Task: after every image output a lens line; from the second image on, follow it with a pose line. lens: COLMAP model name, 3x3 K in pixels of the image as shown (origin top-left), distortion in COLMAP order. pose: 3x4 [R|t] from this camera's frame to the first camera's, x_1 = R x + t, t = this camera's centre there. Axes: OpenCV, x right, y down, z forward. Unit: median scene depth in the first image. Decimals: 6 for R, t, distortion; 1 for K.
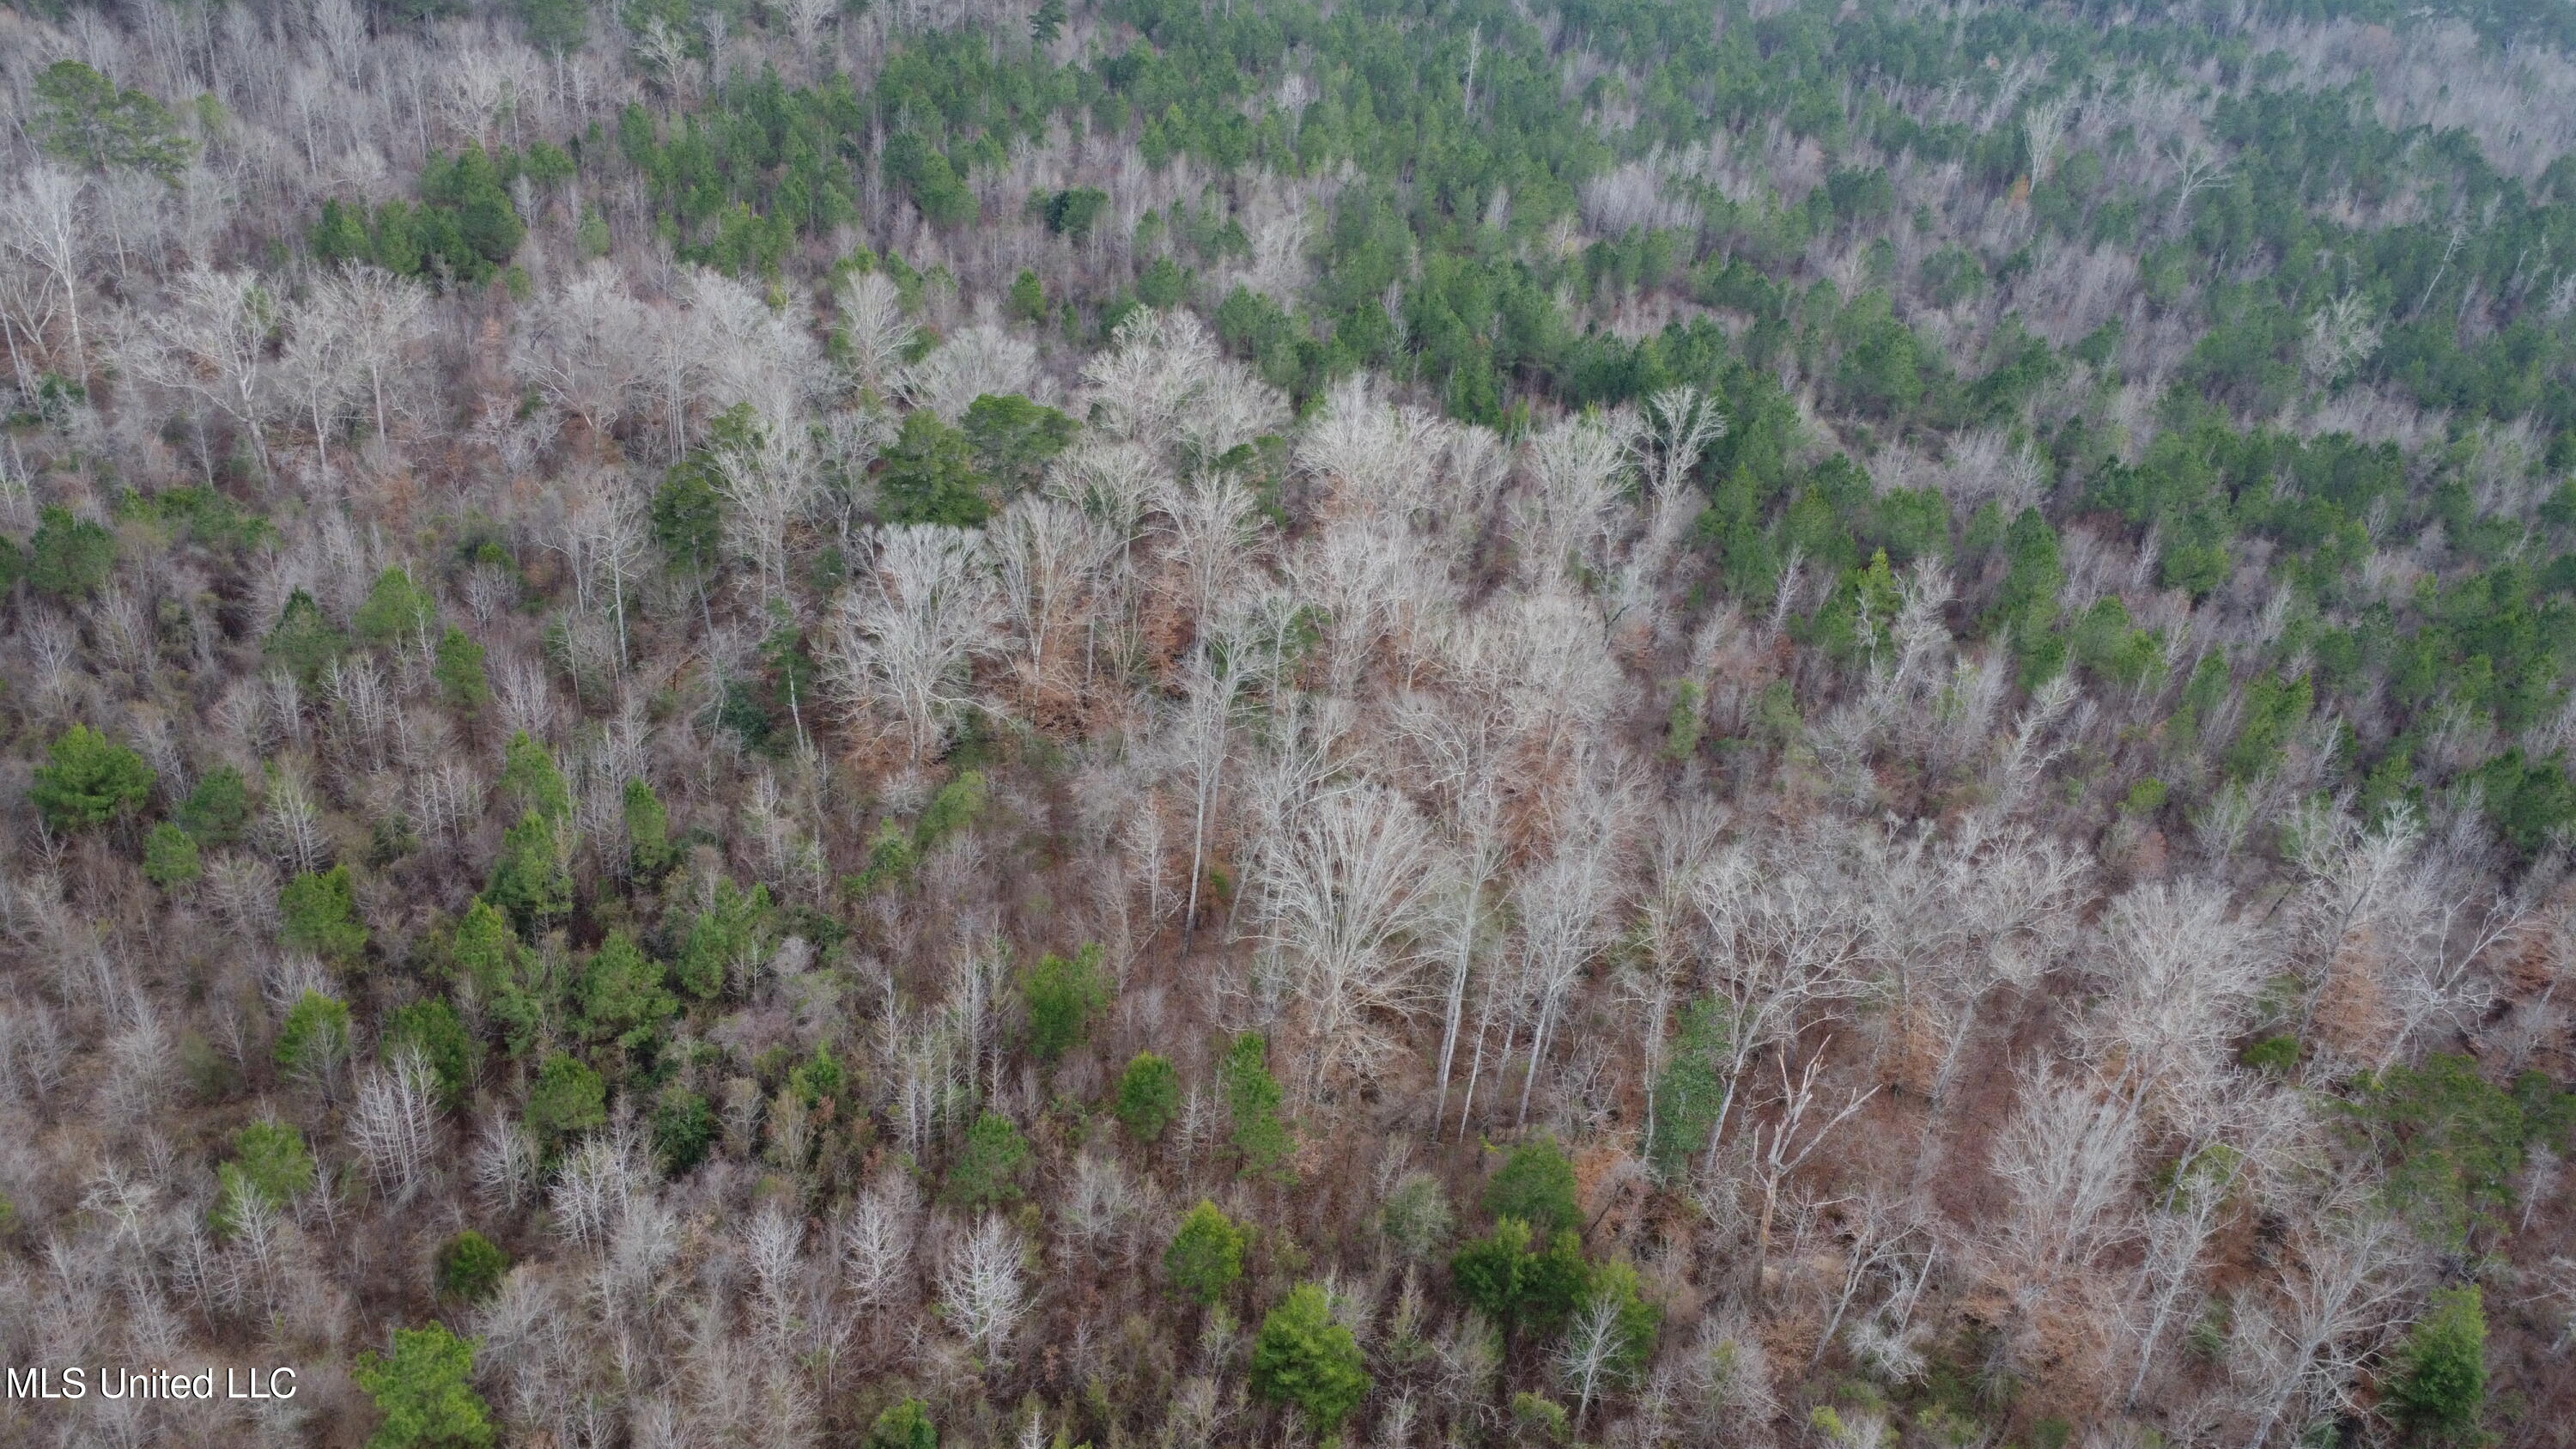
lens RADIAL K [[1941.3, 0, 1264.6], [0, 1941.3, 732.3], [0, 0, 1]] dist [0.003785, -0.006259]
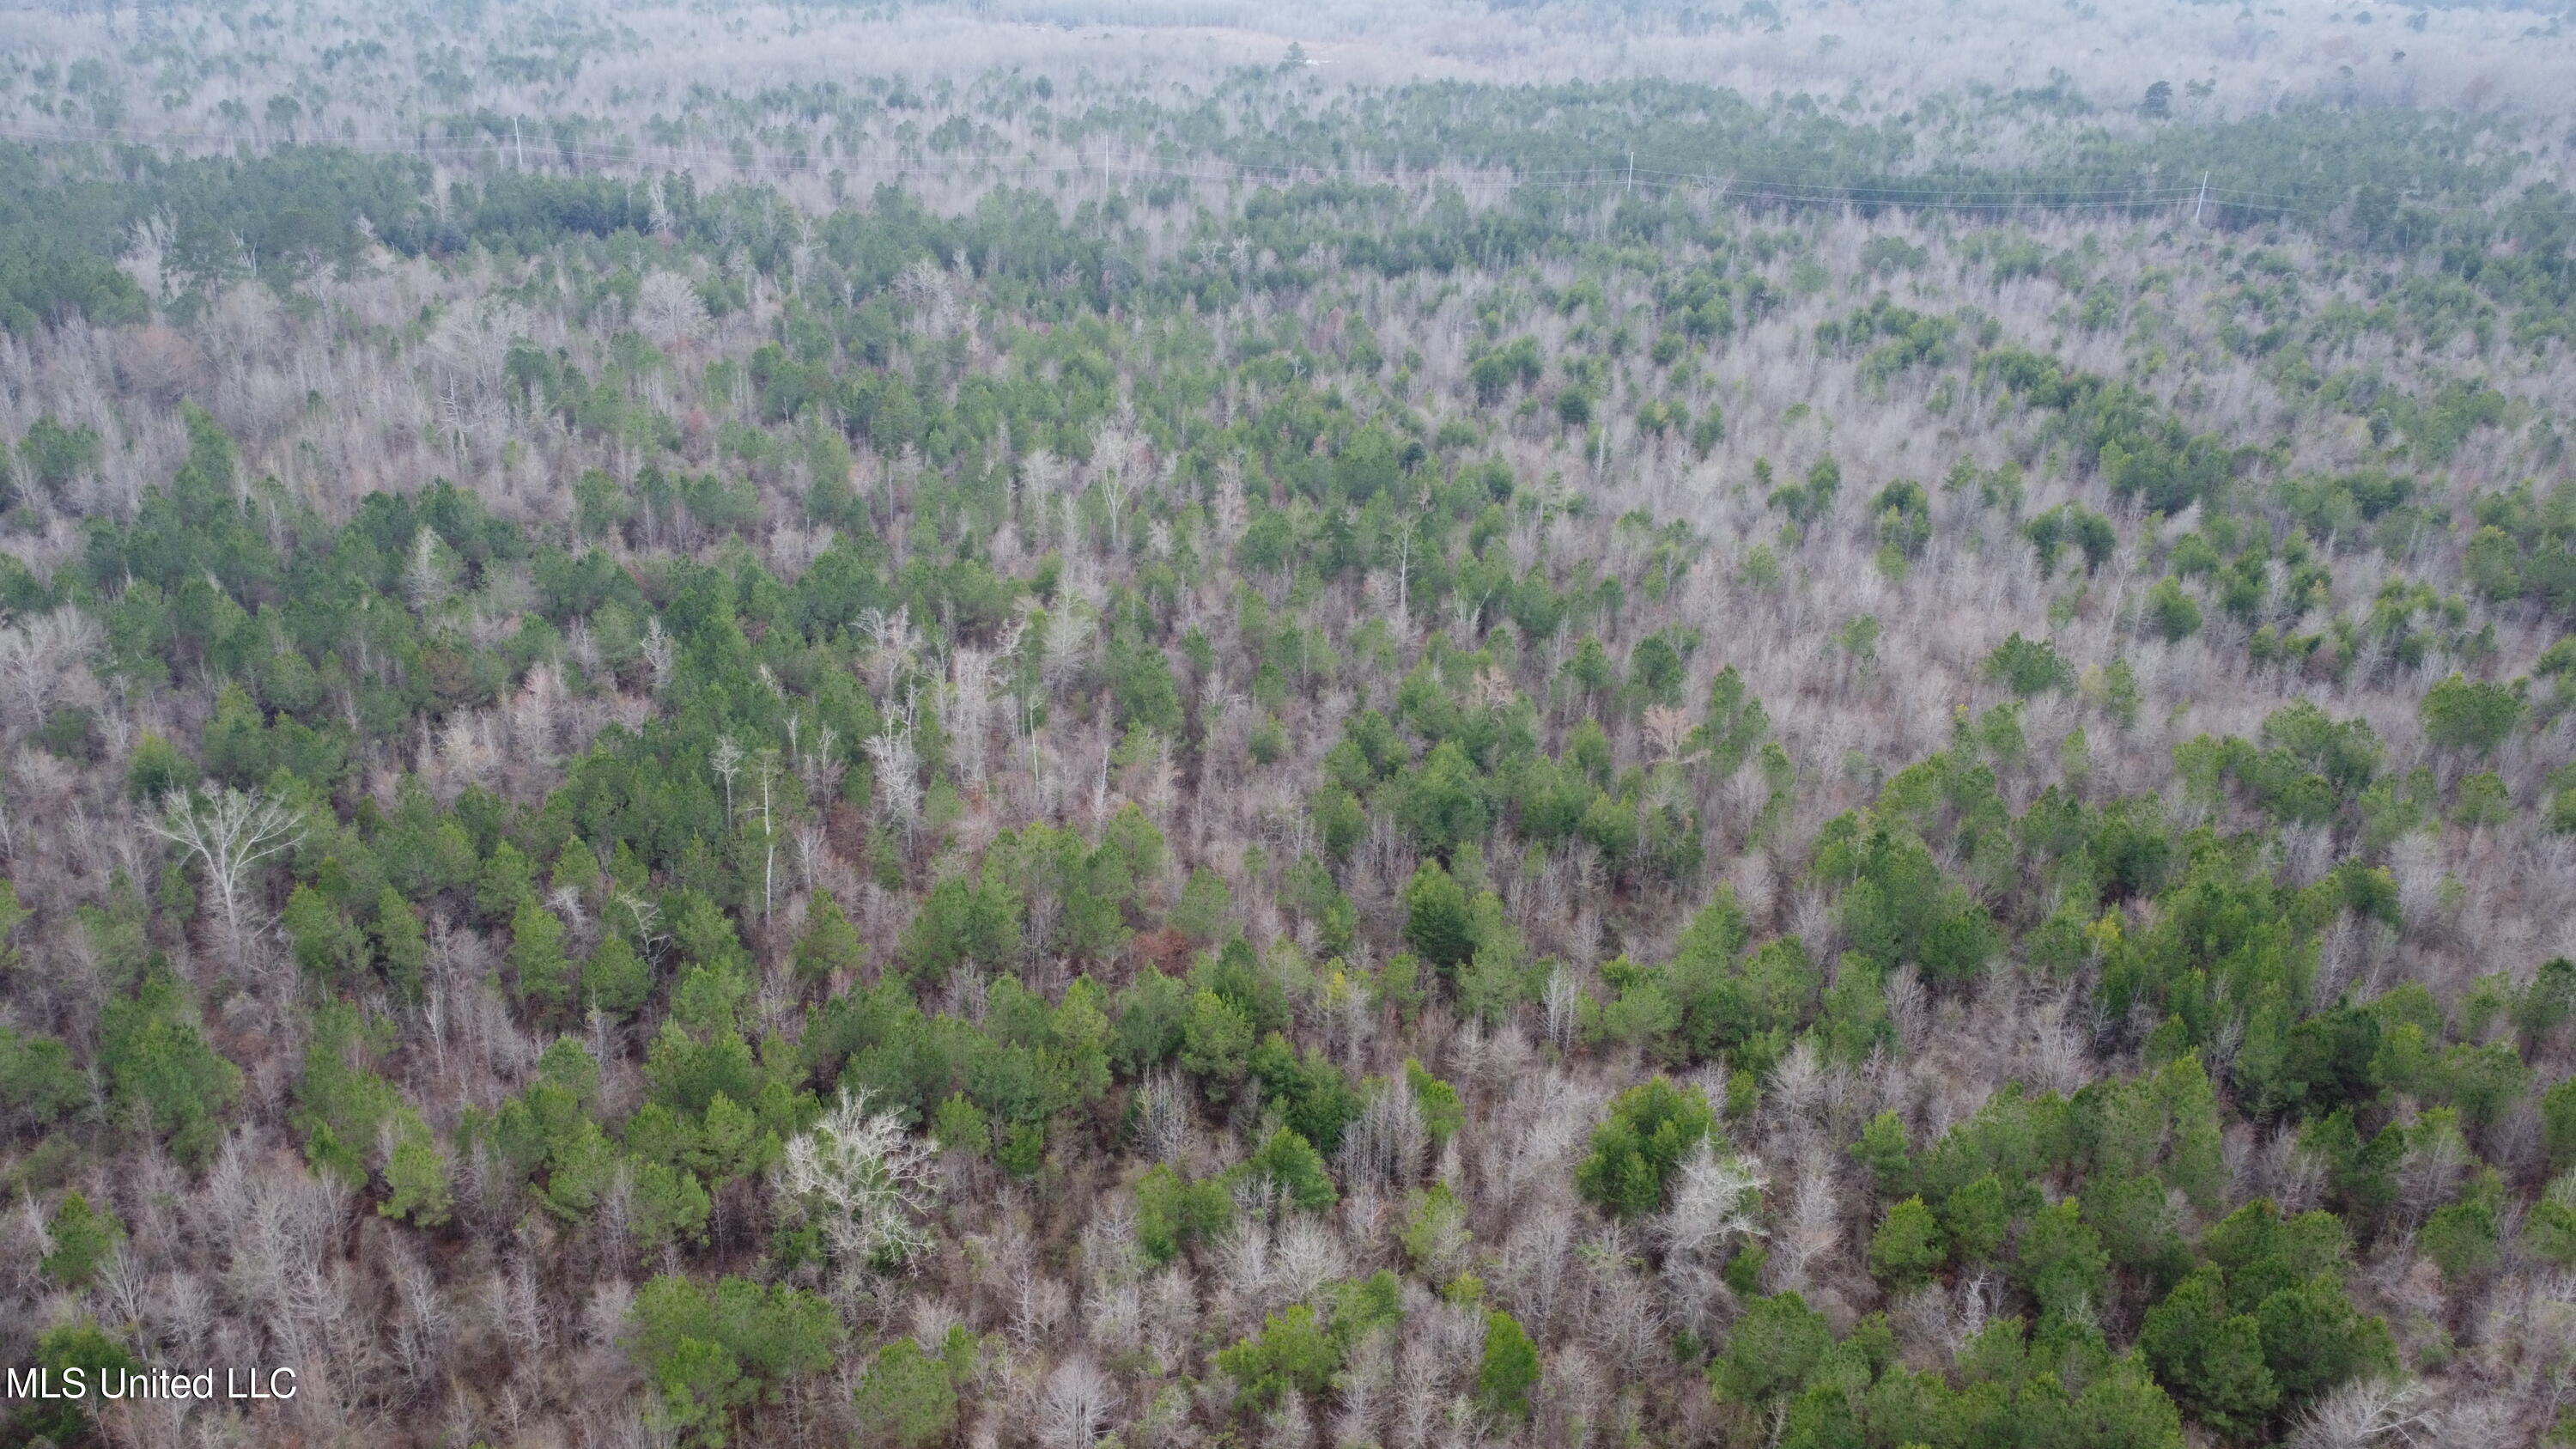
lens RADIAL K [[1941.3, 0, 1292.2], [0, 1941.3, 699.1], [0, 0, 1]] dist [0.003785, -0.006259]
pose [[0.414638, -0.444634, 0.793962, 0.317061], [0.473638, 0.850450, 0.228916, -0.449159], [-0.777009, 0.281133, 0.563224, 0.734728]]
